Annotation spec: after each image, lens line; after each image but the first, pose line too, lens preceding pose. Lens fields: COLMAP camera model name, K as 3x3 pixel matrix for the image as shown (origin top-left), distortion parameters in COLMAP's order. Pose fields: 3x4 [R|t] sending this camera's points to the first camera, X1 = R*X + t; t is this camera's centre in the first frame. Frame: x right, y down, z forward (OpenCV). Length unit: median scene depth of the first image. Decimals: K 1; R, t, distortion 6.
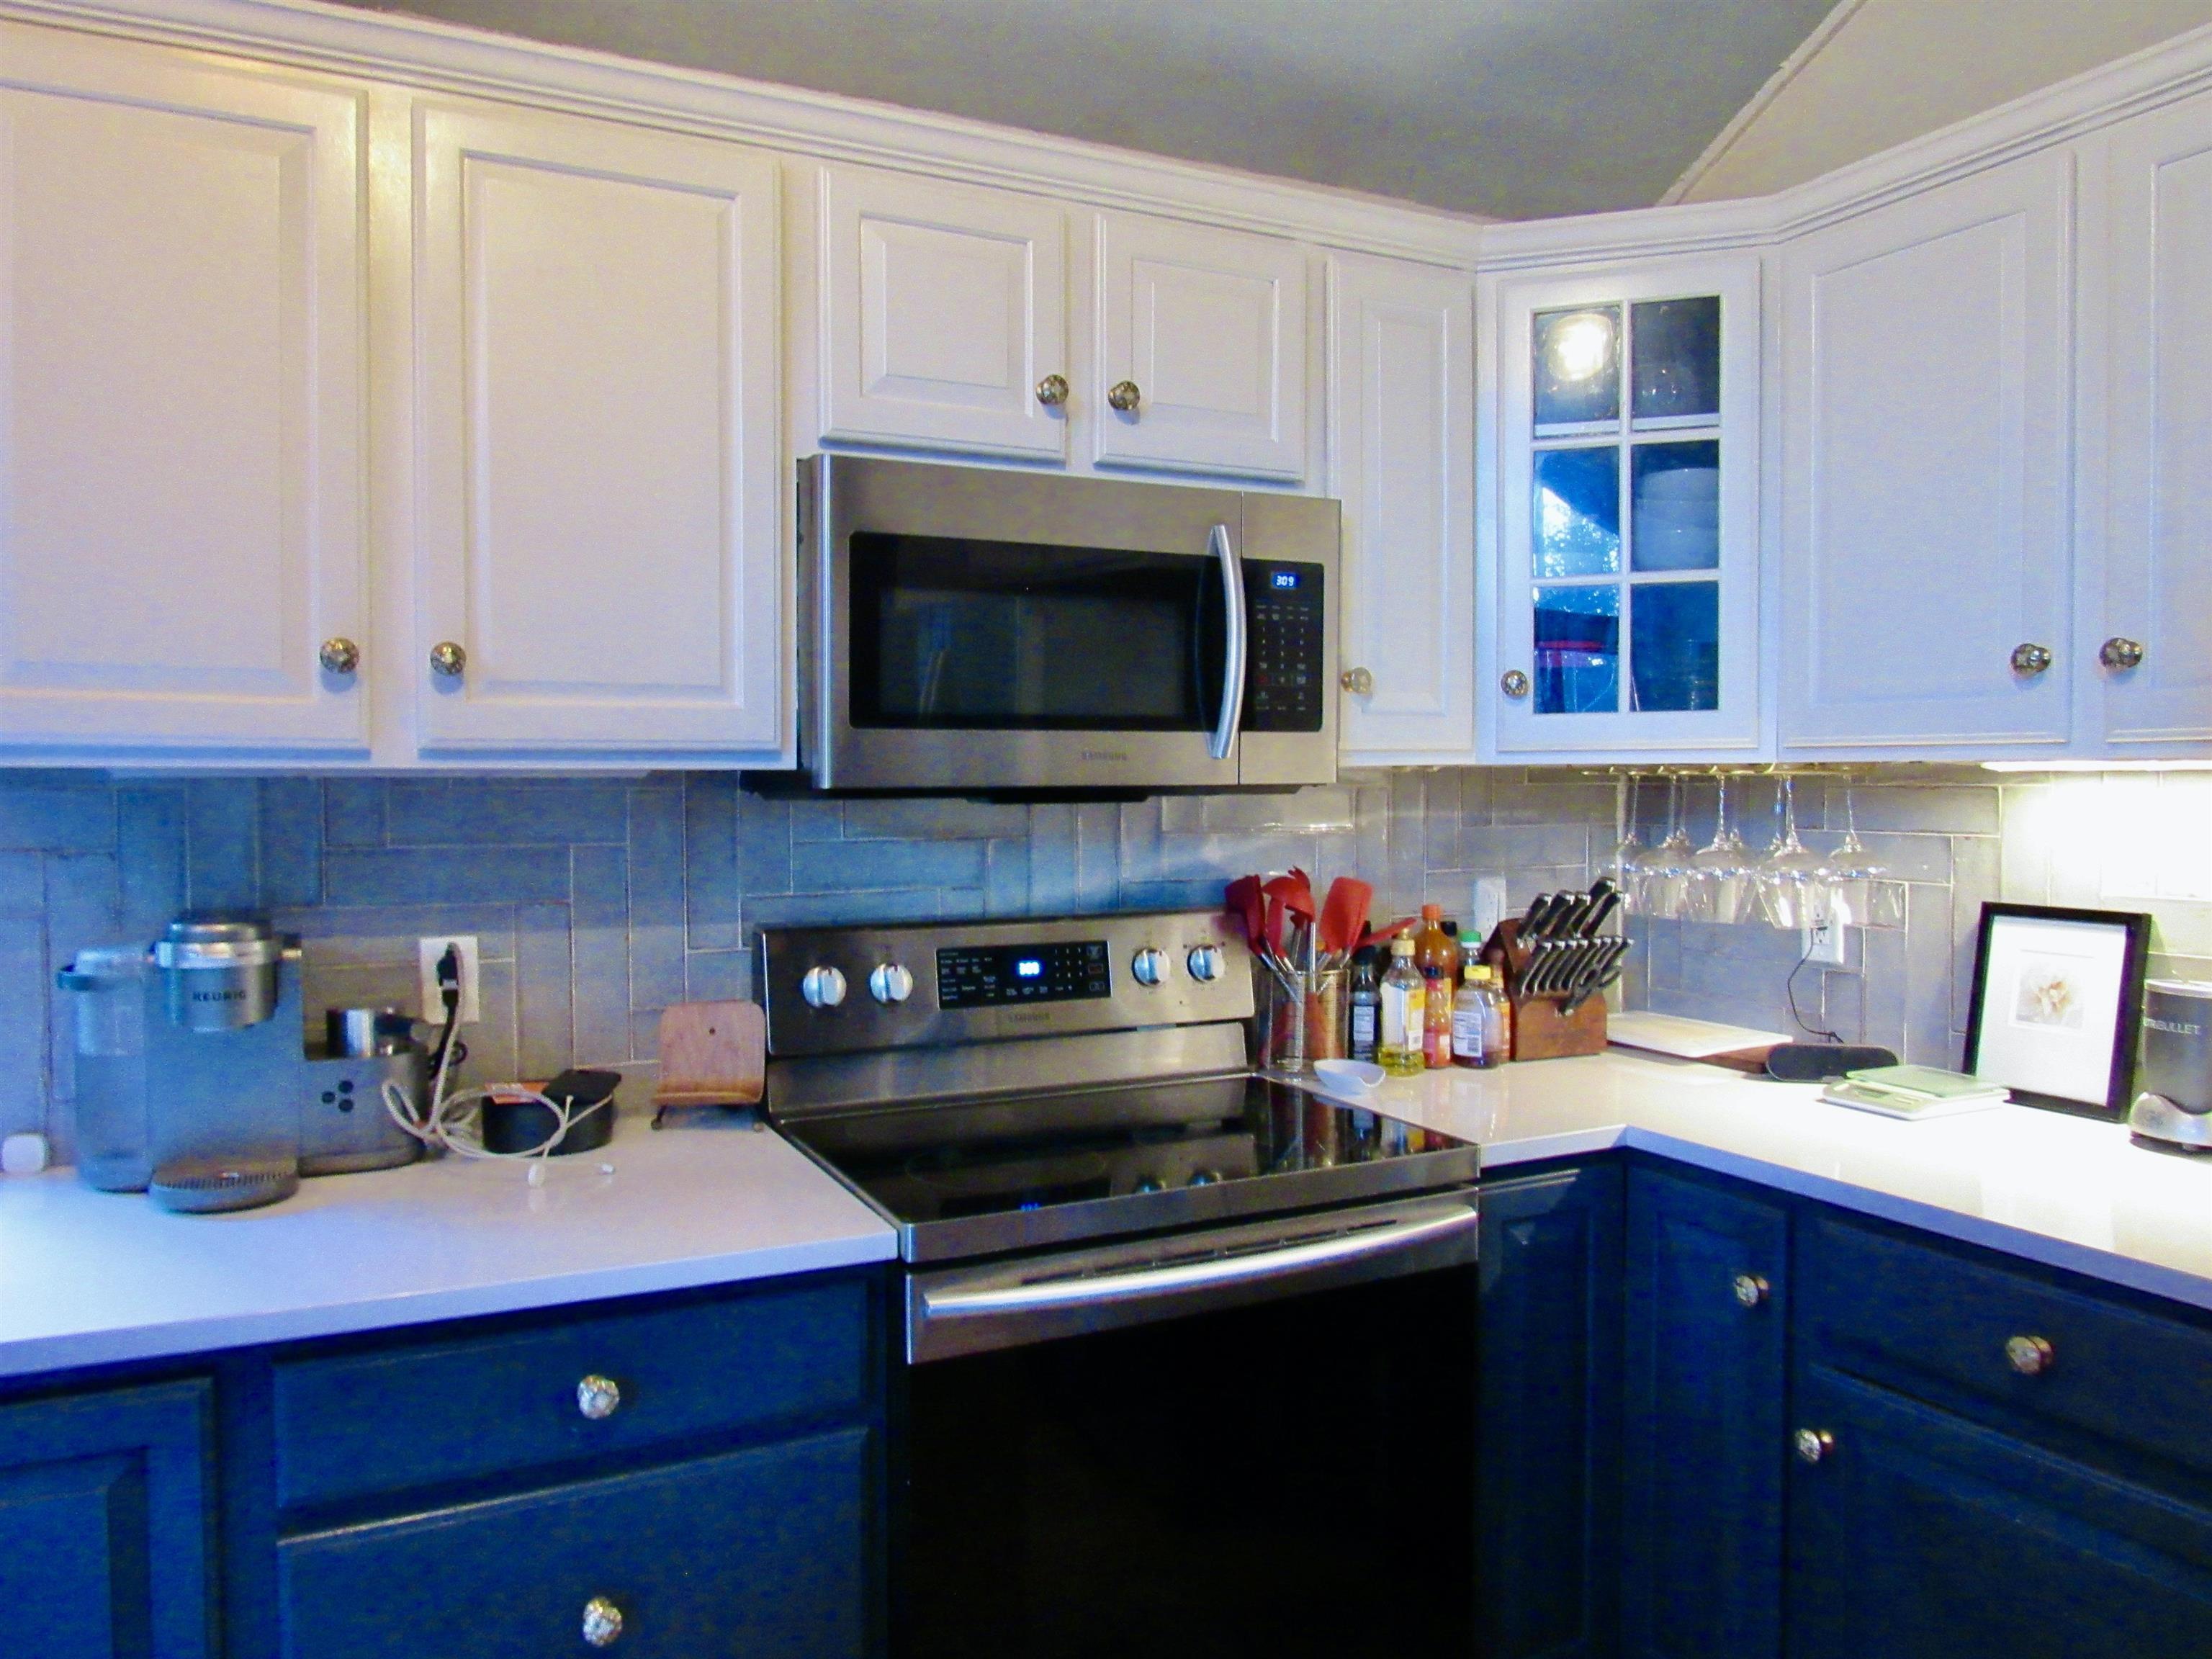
lens RADIAL K [[1606.7, 0, 1106.0], [0, 1606.7, 829.5], [0, 0, 1]] dist [-0.024910, 0.055972]
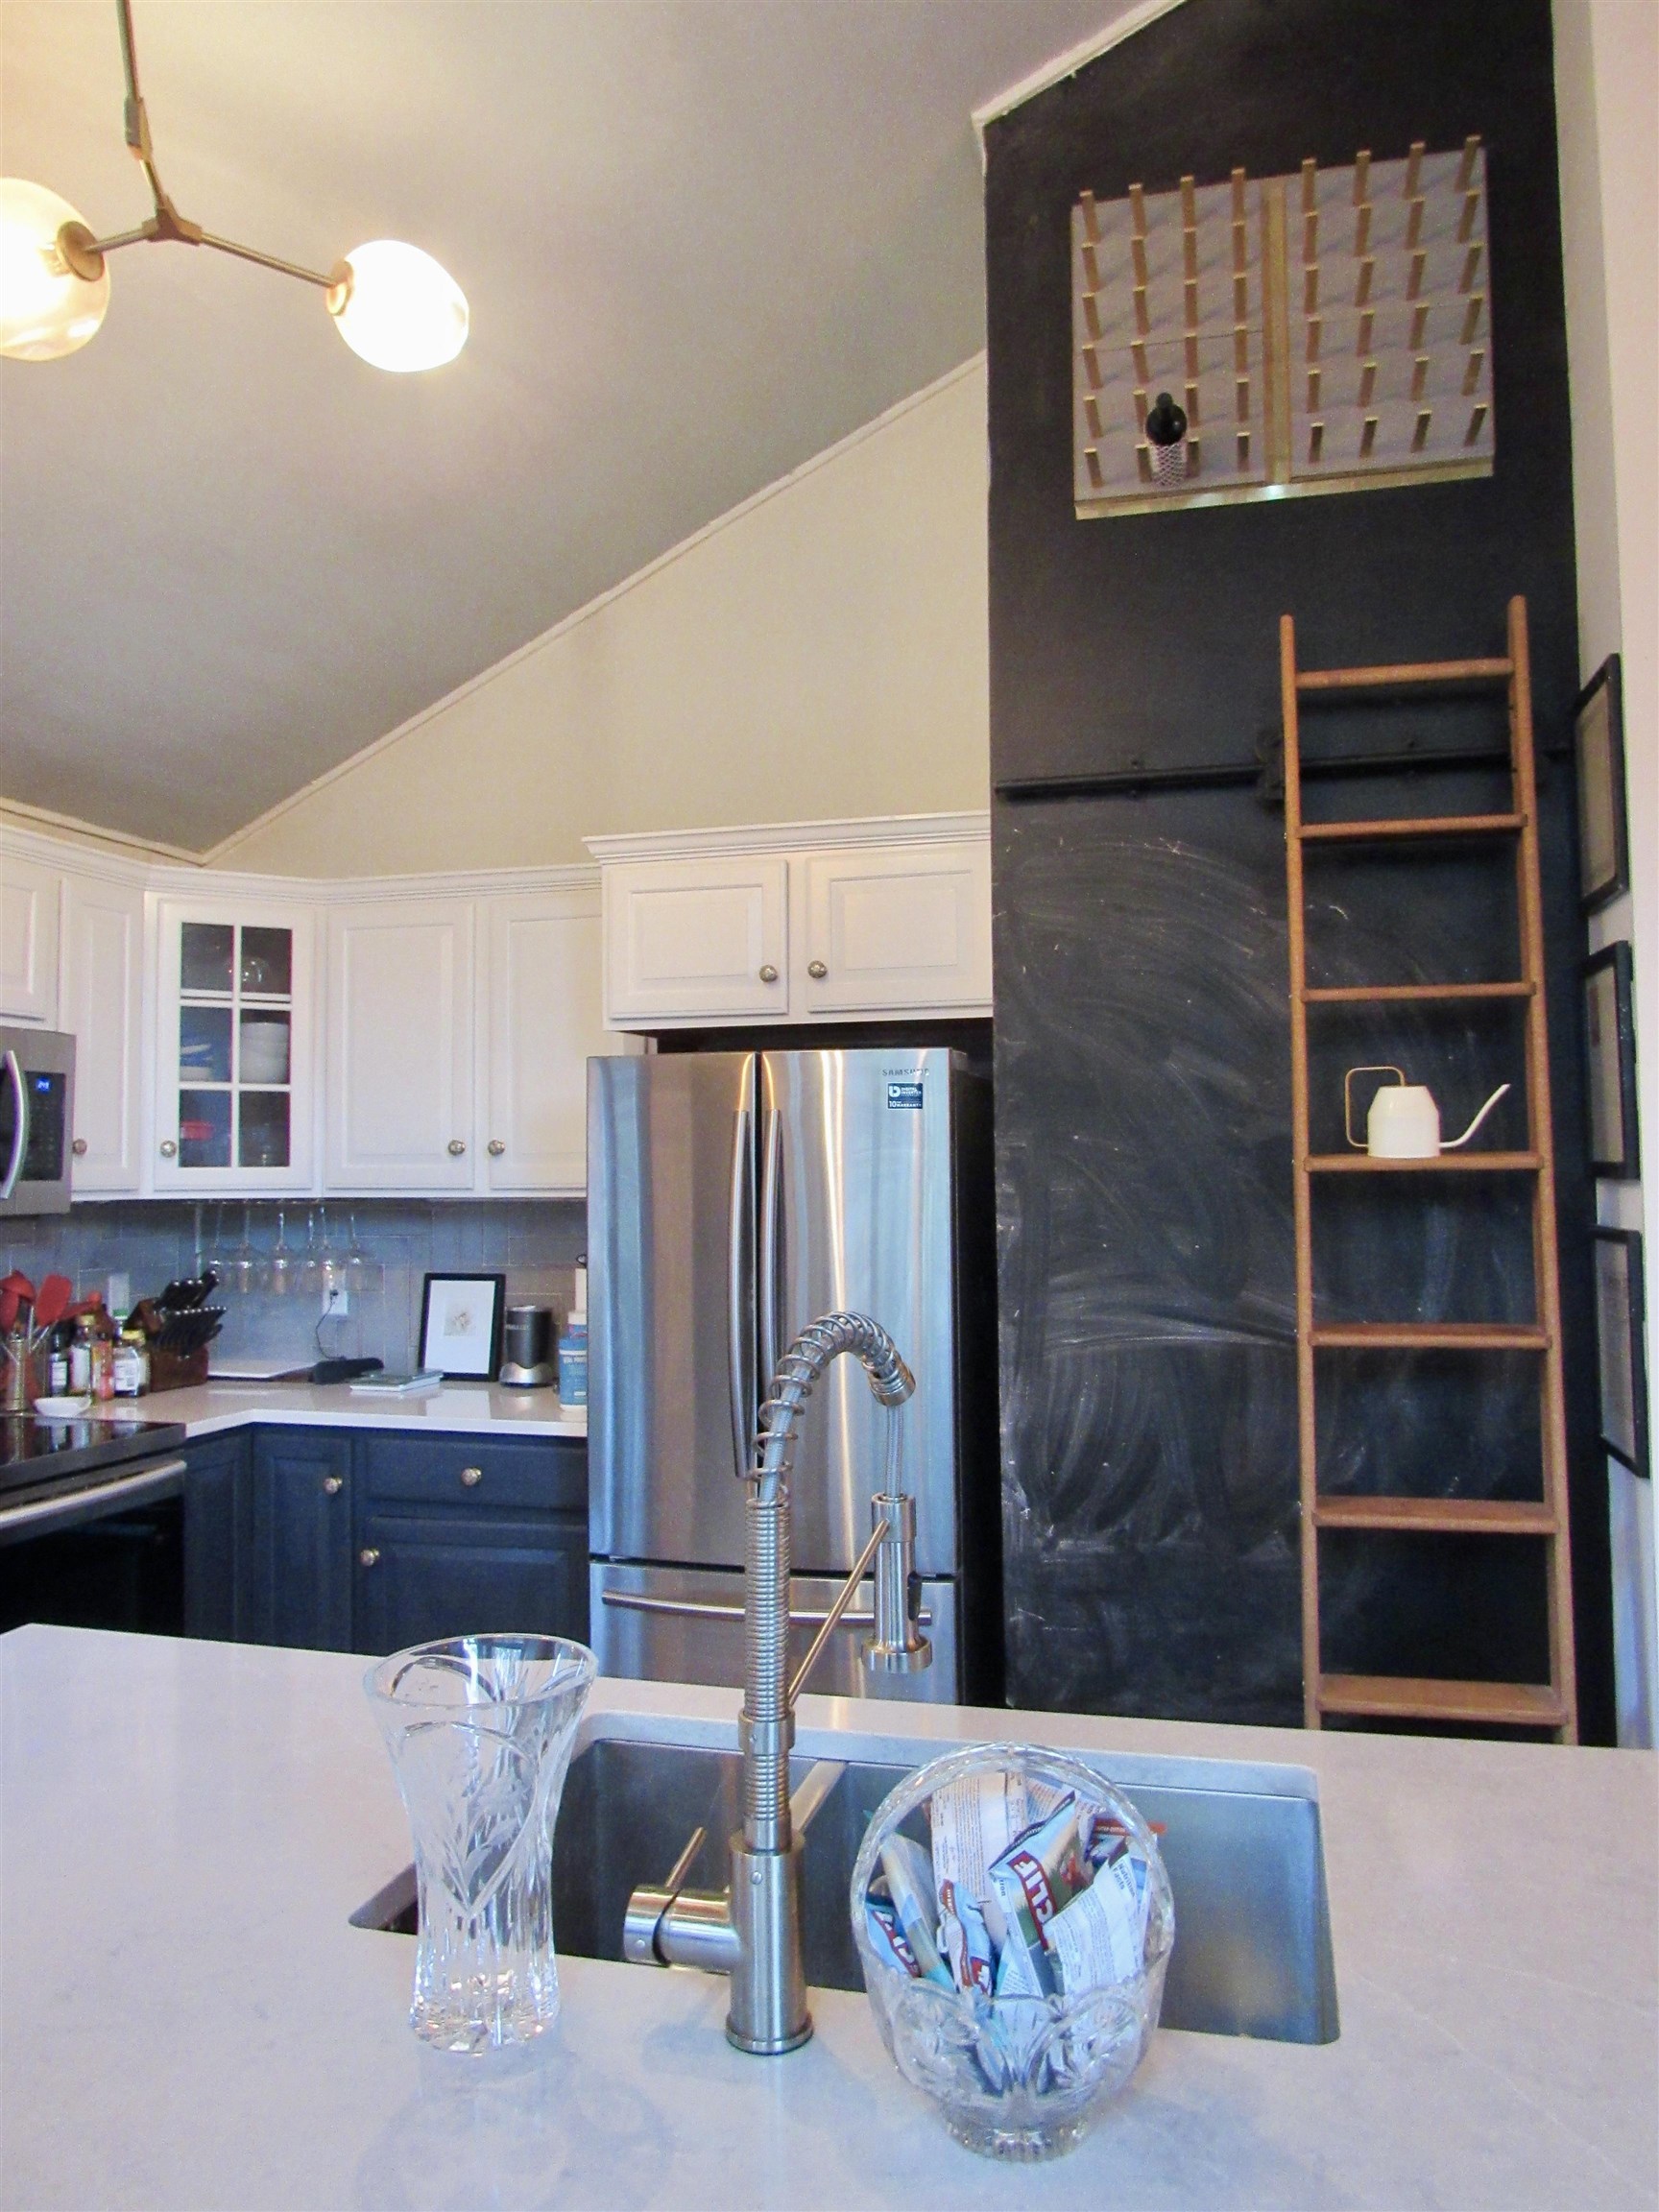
lens RADIAL K [[1587.4, 0, 853.6], [0, 1587.4, 1100.2], [0, 0, 1]] dist [-0.031464, 0.004515]
pose [[0.673044, 0.034516, 0.738797, -0.469997], [0.030143, 0.996800, -0.074030, -0.001551], [-0.738988, 0.072094, 0.669850, -0.589164]]
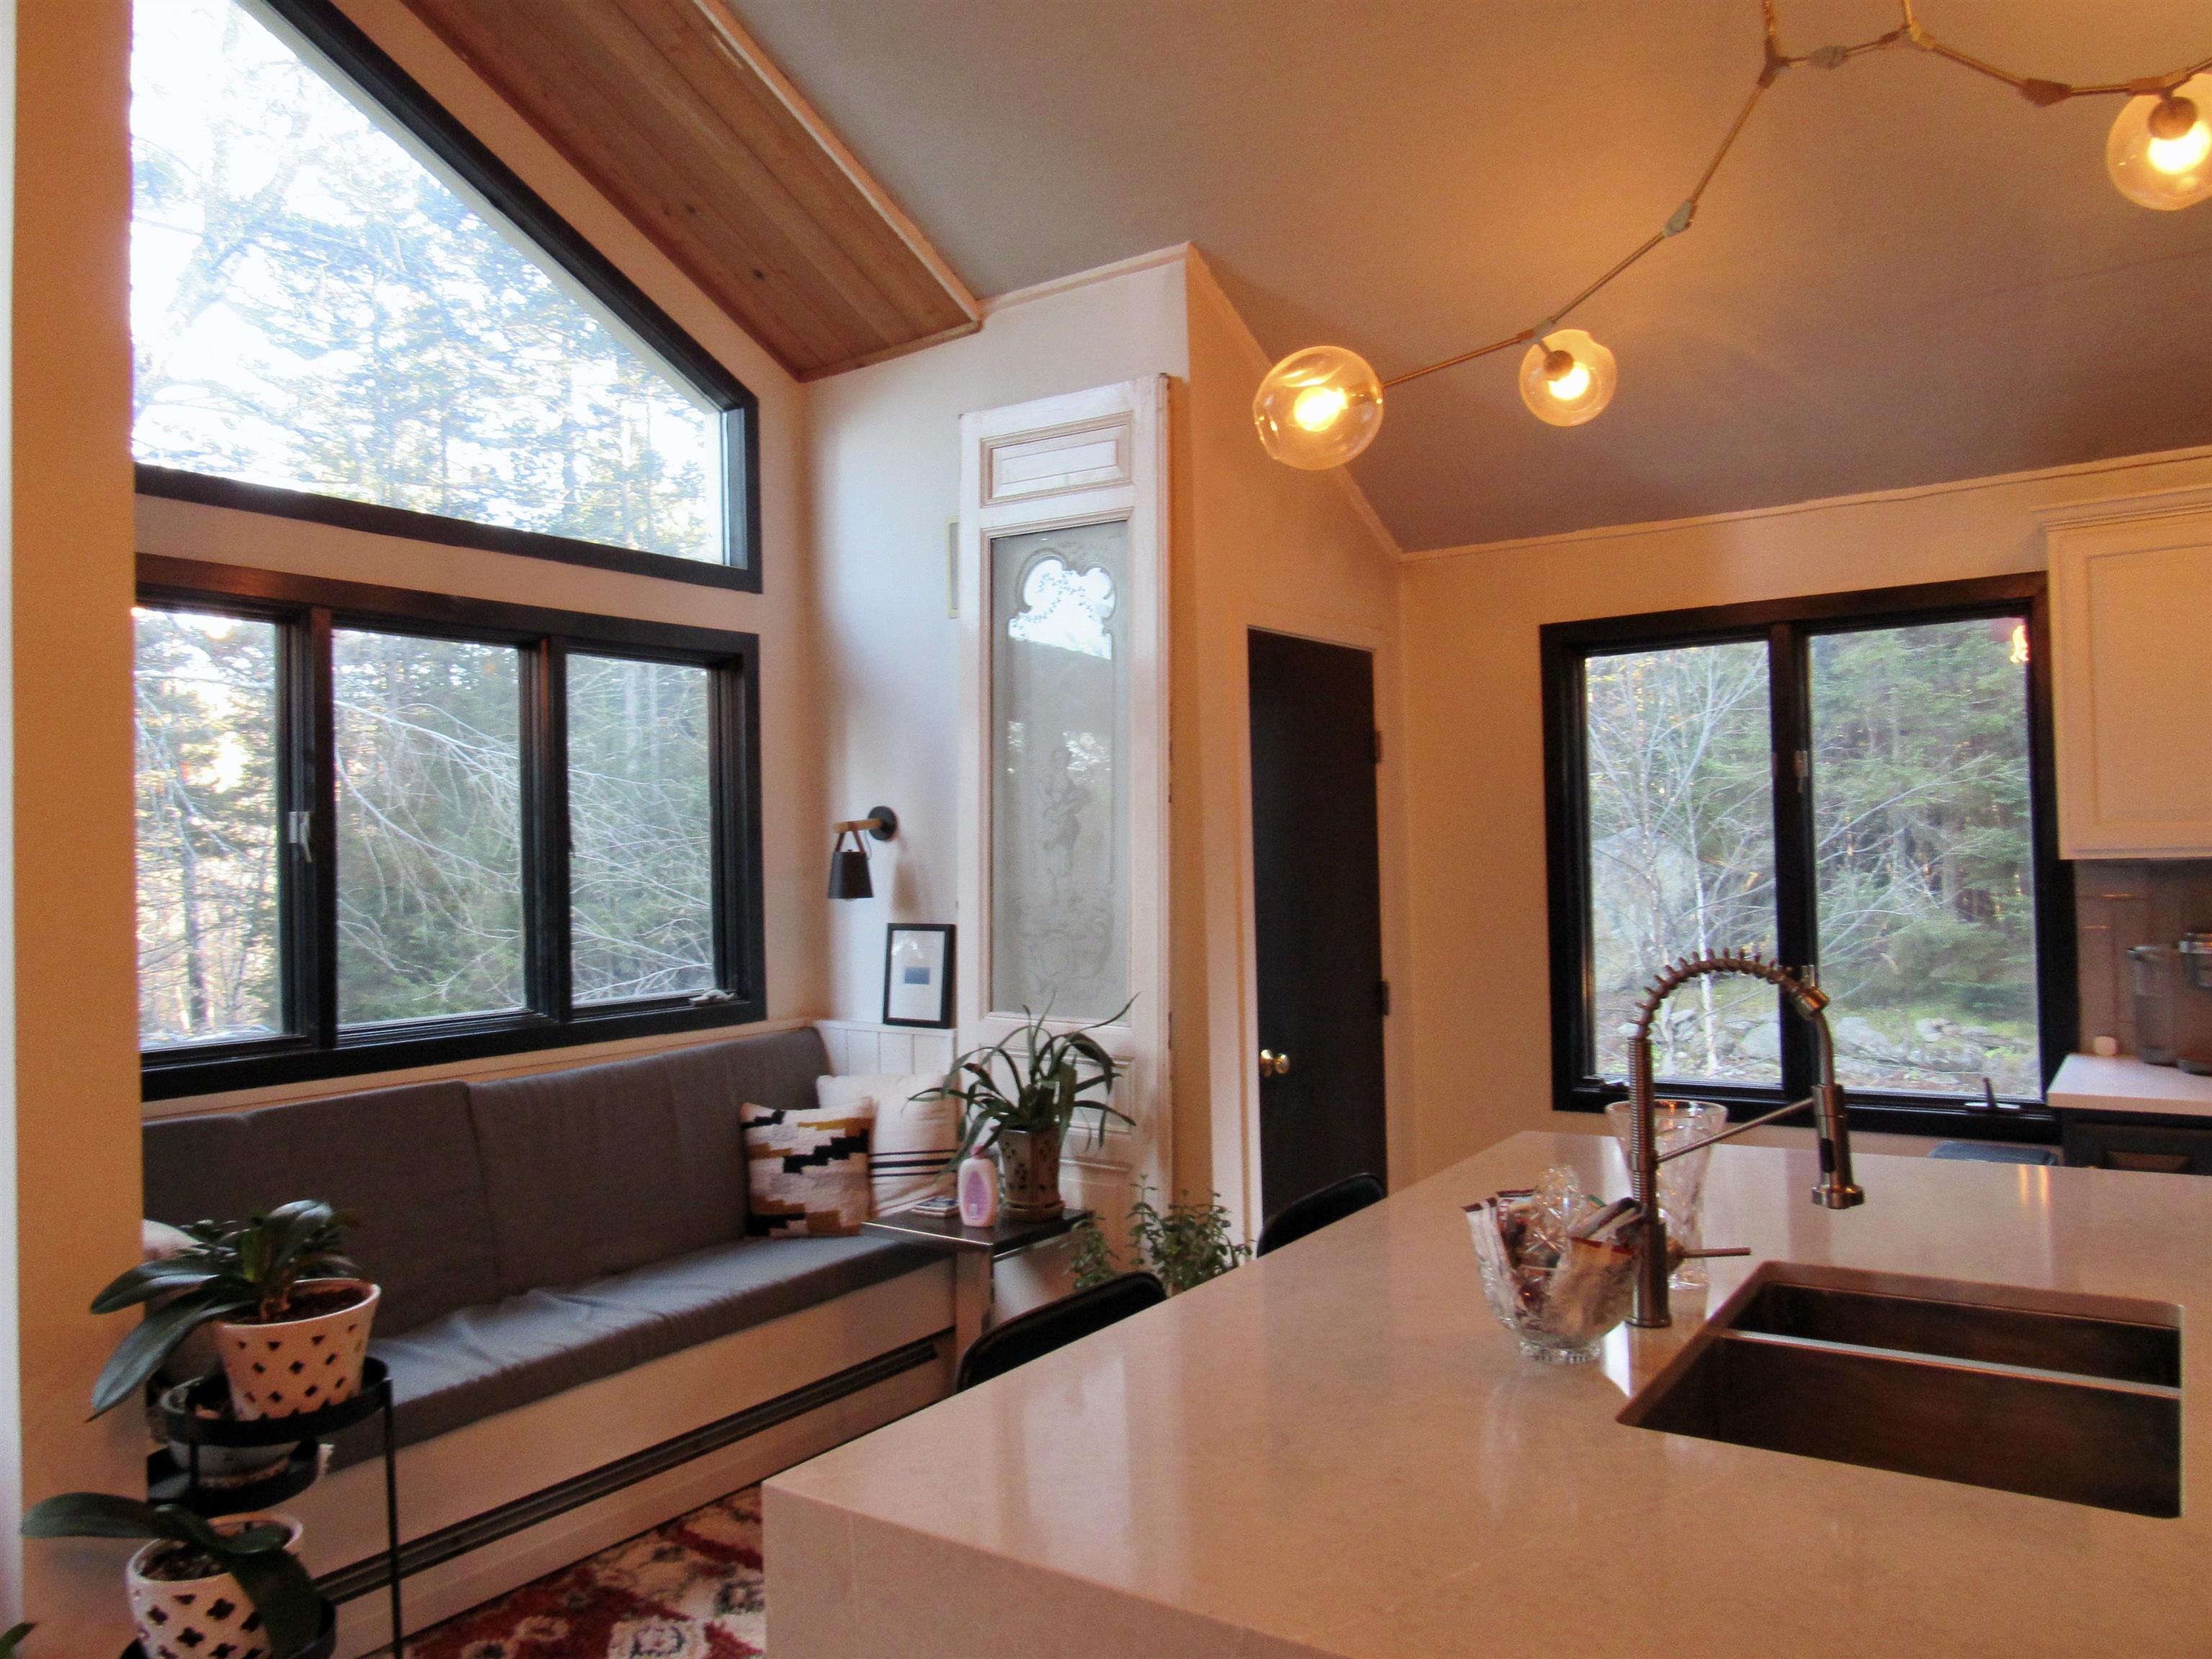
lens RADIAL K [[1570.7, 0, 1114.3], [0, 1570.7, 829.0], [0, 0, 1]] dist [-0.037857, 0.023159]
pose [[0.475707, -0.024621, -0.879259, 0.394686], [-0.005152, 0.999513, -0.030776, -0.005167], [0.879589, 0.019171, 0.475348, -0.882516]]
